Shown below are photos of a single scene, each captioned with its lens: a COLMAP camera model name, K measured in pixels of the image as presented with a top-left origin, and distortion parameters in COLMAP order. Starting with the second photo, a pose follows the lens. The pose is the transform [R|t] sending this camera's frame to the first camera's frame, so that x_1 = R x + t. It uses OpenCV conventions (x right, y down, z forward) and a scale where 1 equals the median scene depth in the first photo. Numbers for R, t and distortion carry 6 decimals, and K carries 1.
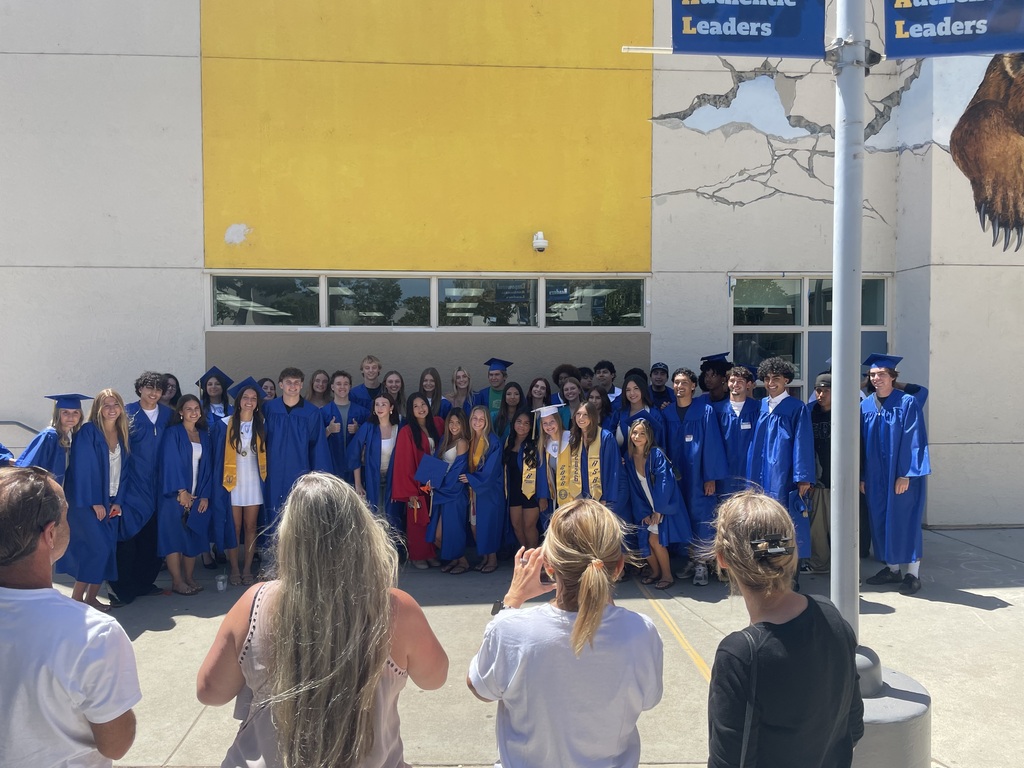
lens RADIAL K [[792.5, 0, 512.0], [0, 792.5, 384.0], [0, 0, 1]] dist [0.034169, -0.002826]
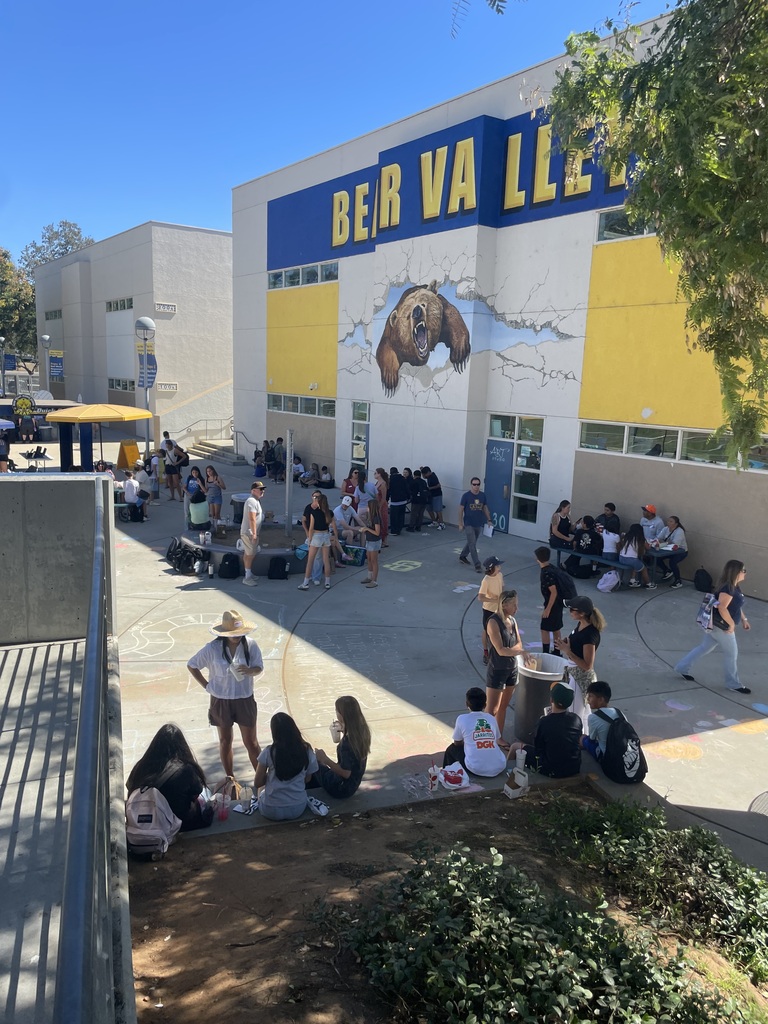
lens RADIAL K [[792.5, 0, 384.0], [0, 792.5, 512.0], [0, 0, 1]] dist [0.034169, -0.002826]
pose [[0.493192, 0.169299, -0.853288, 2.674956], [-0.069313, 0.985409, 0.155451, -0.191692], [0.867155, -0.017523, 0.497730, -0.234466]]
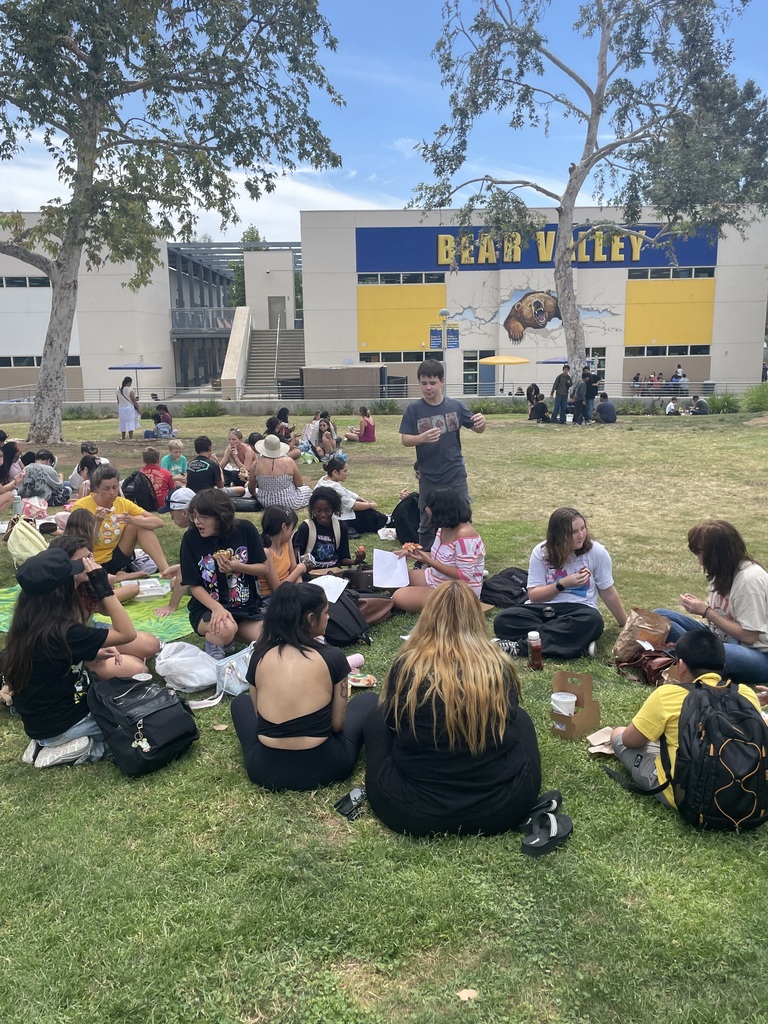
lens RADIAL K [[892.3, 0, 384.0], [0, 892.3, 512.0], [0, 0, 1]] dist [0.056120, -0.005426]
pose [[0.998675, -0.003213, -0.051359, 0.071766], [0.011289, 0.987415, 0.157749, -0.026167], [0.050206, -0.158120, 0.986143, -4.630717]]
